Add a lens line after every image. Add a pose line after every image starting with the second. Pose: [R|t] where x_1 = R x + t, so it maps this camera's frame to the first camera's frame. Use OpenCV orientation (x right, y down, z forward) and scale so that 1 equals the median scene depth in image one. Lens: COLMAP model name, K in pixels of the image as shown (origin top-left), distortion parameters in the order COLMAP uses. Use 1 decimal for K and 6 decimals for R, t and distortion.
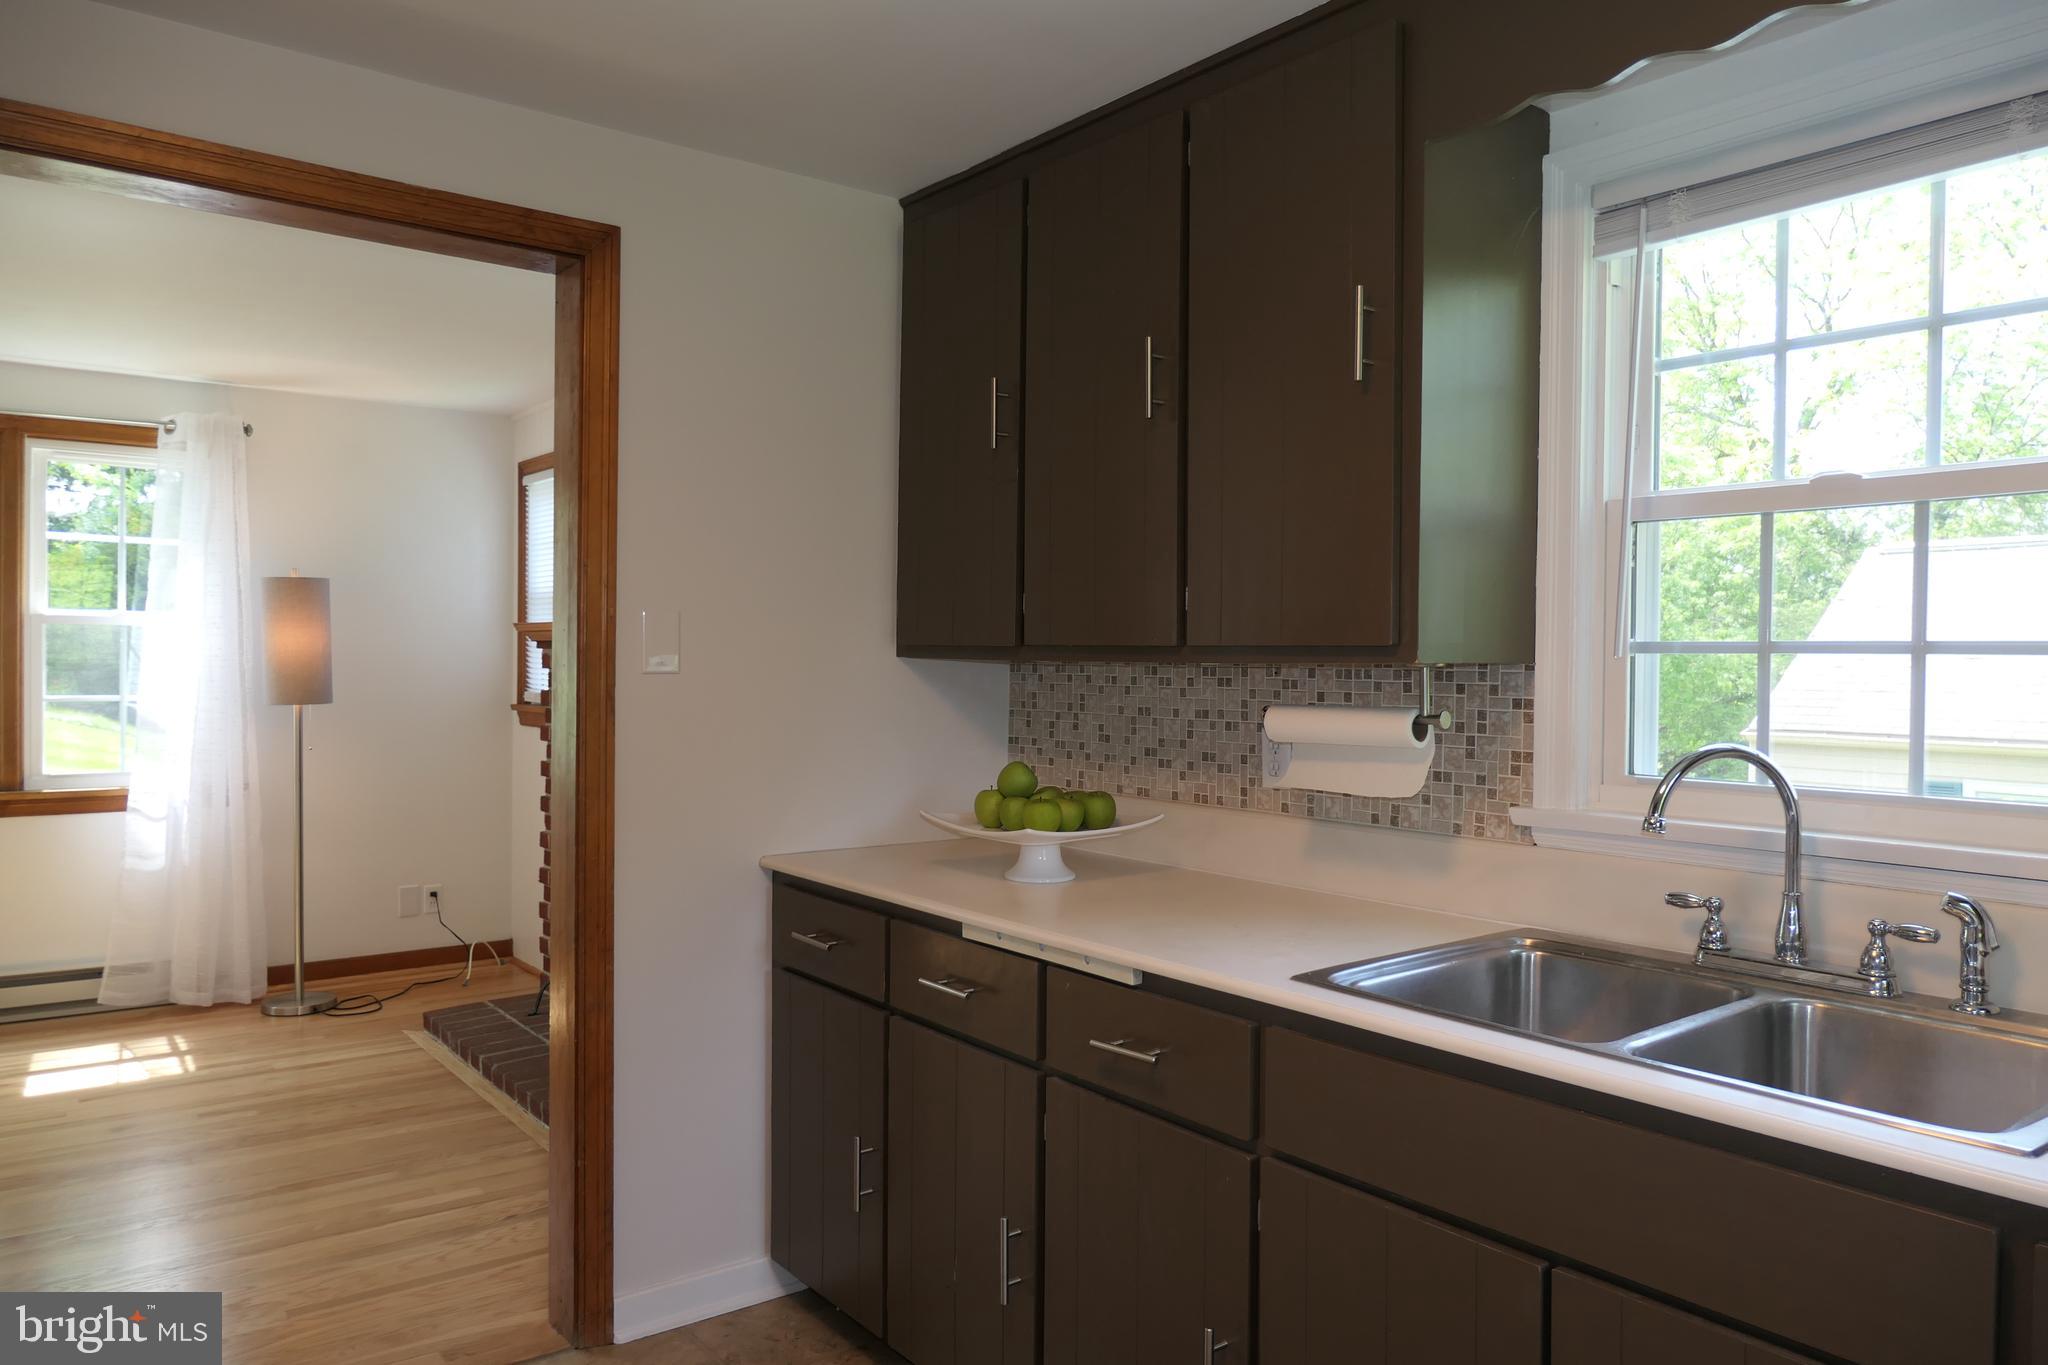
lens RADIAL K [[1412.5, 0, 1031.6], [0, 1412.5, 683.8], [0, 0, 1]] dist [-0.020184, 0.019026]
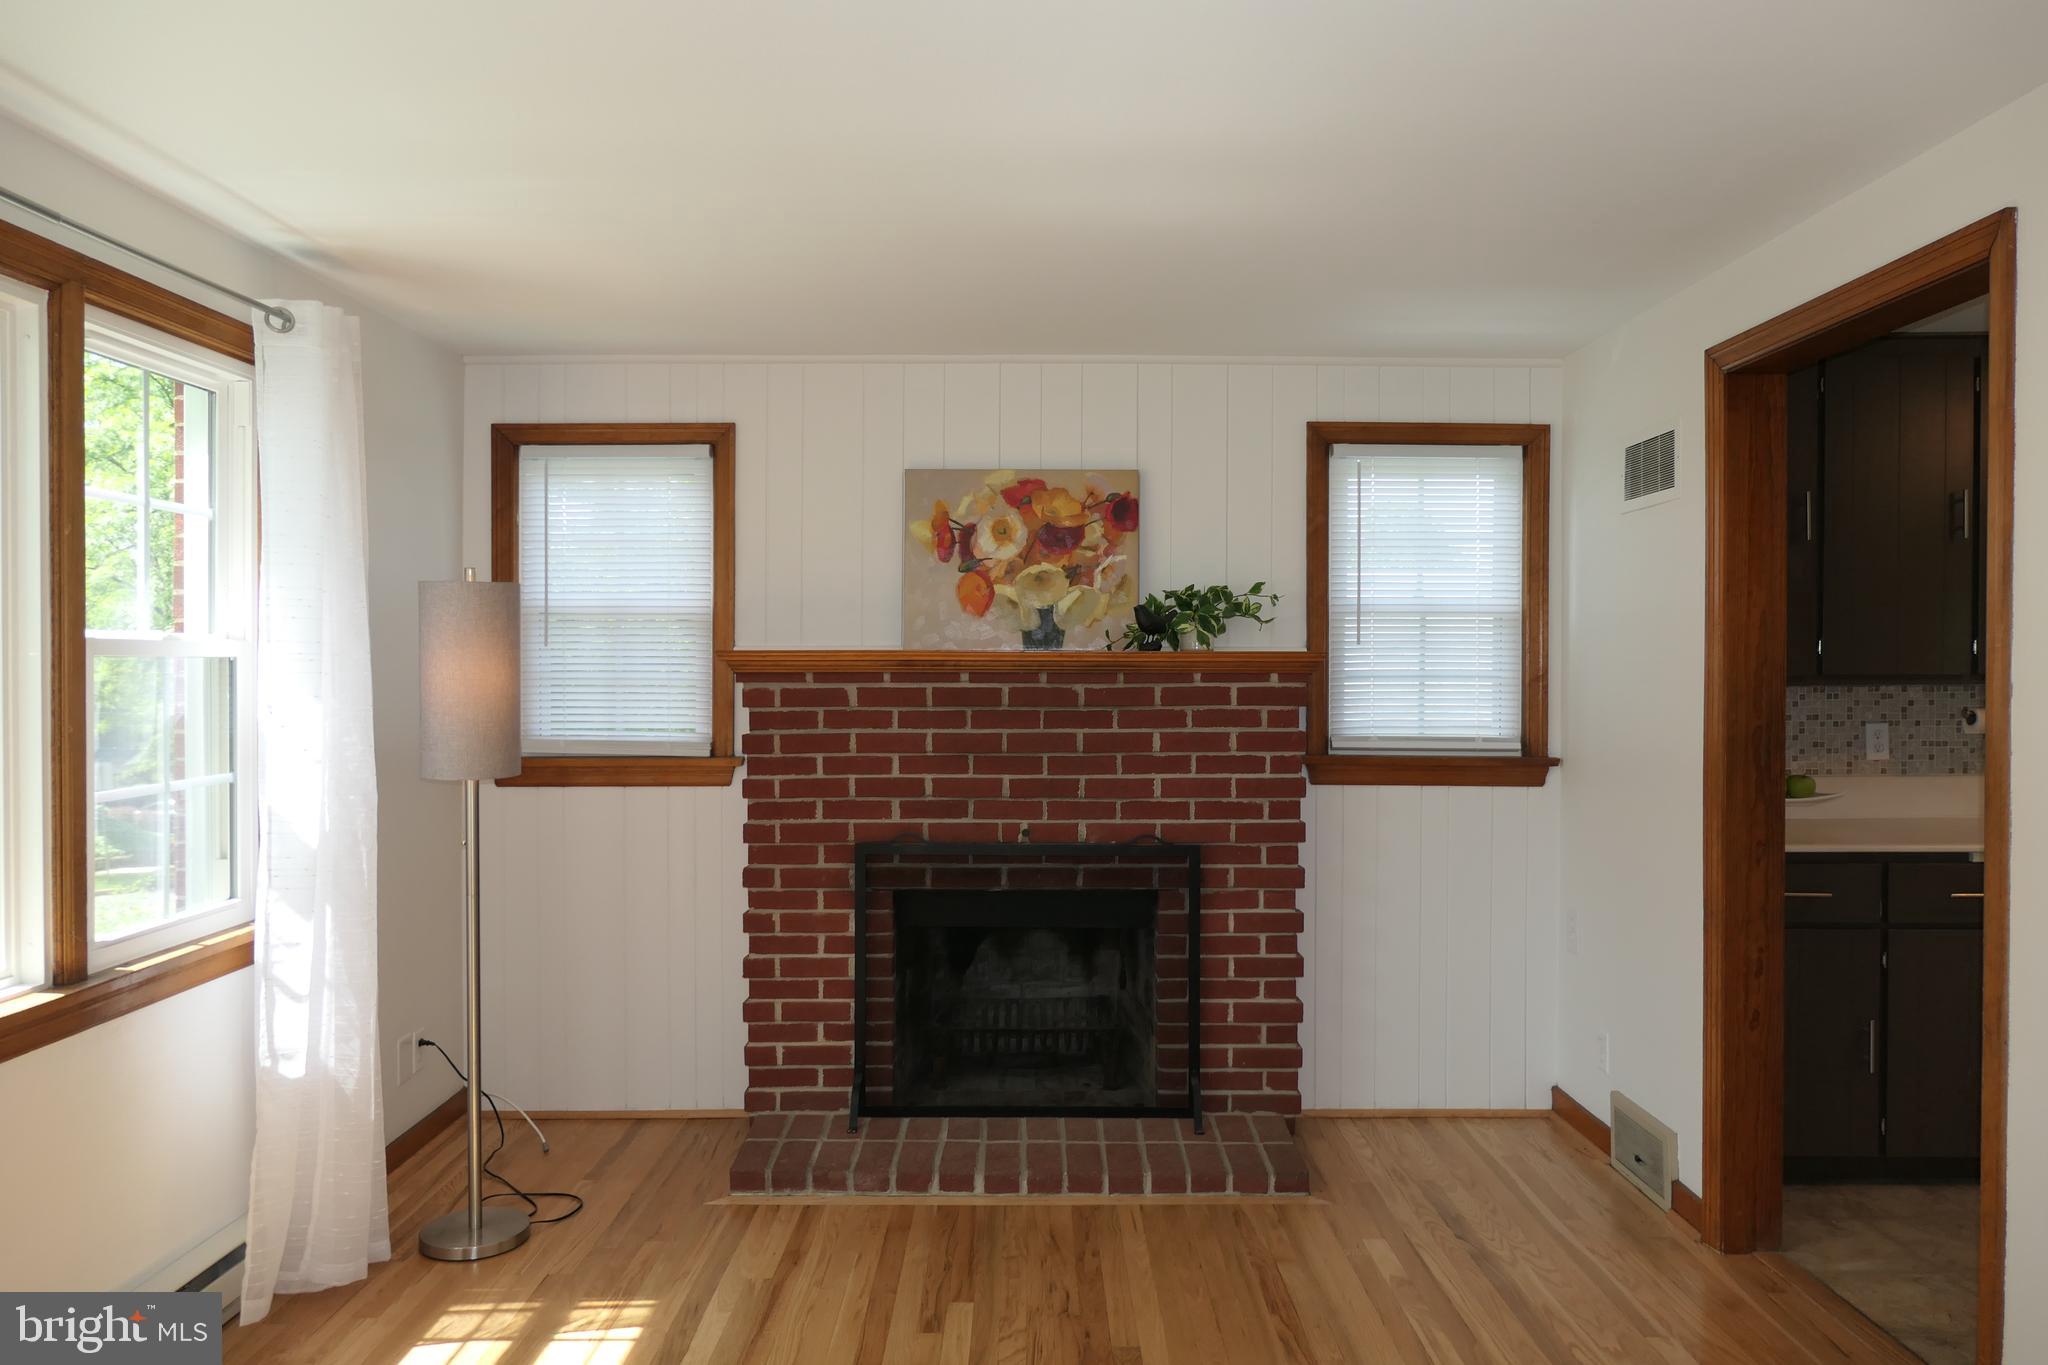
lens RADIAL K [[1412.5, 0, 1026.6], [0, 1412.5, 686.8], [0, 0, 1]] dist [-0.020184, 0.019026]
pose [[0.621009, -0.021857, 0.783499, -1.583448], [0.025727, 0.999641, 0.007495, -0.044563], [-0.783381, 0.015503, 0.621348, 0.697998]]
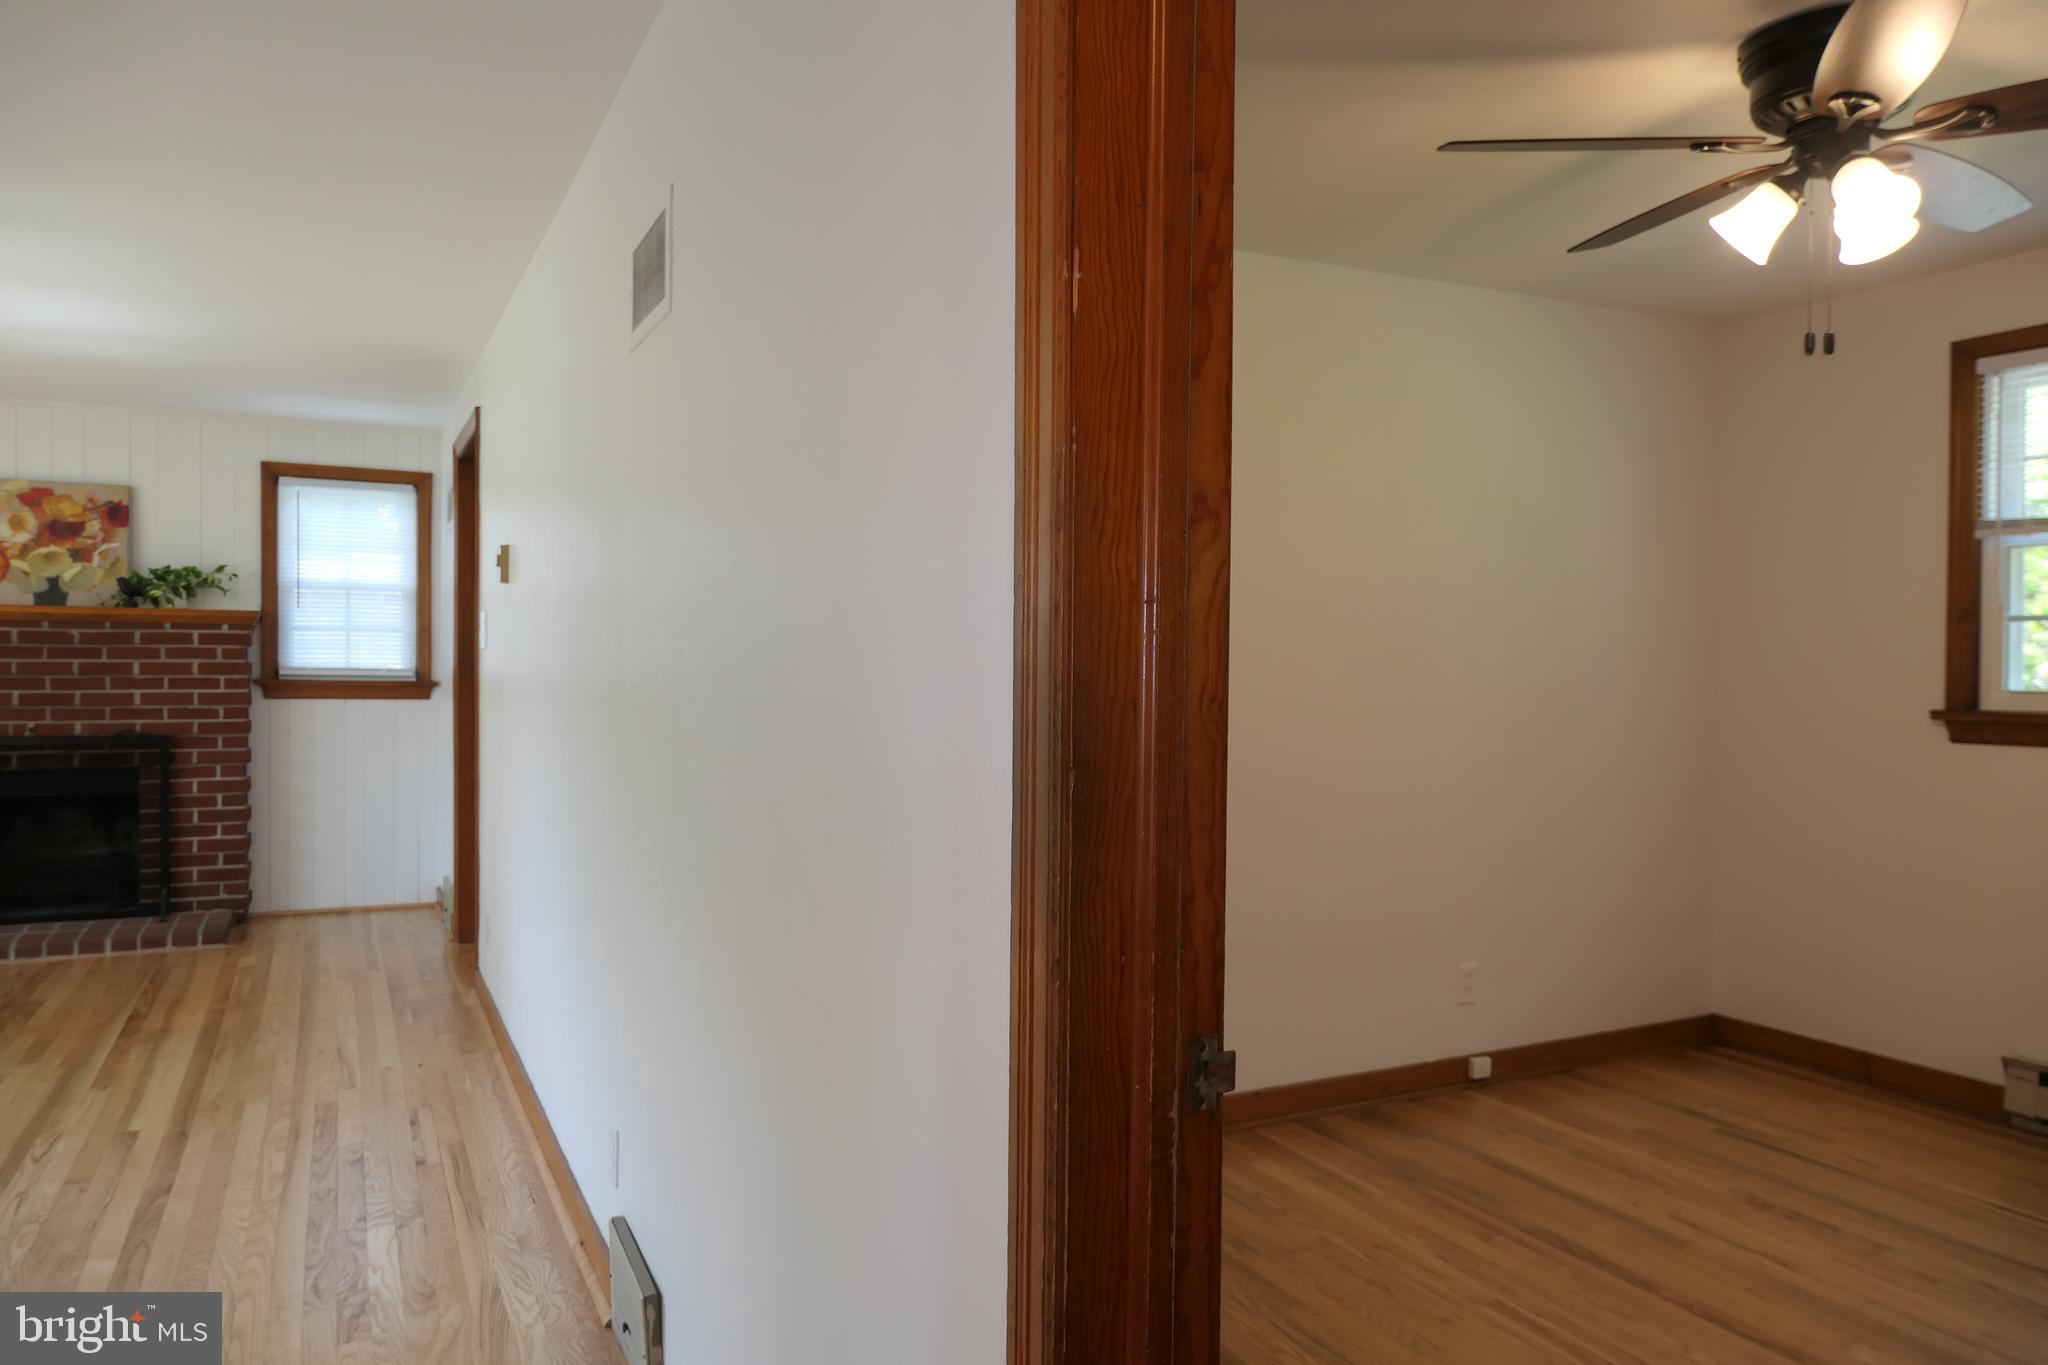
lens RADIAL K [[1412.5, 0, 1038.0], [0, 1412.5, 688.8], [0, 0, 1]] dist [-0.020184, 0.019026]
pose [[0.204823, -0.030344, 0.978329, -2.203730], [0.016069, 0.999489, 0.027636, 0.019647], [-0.978667, 0.010061, 0.205206, -0.308621]]
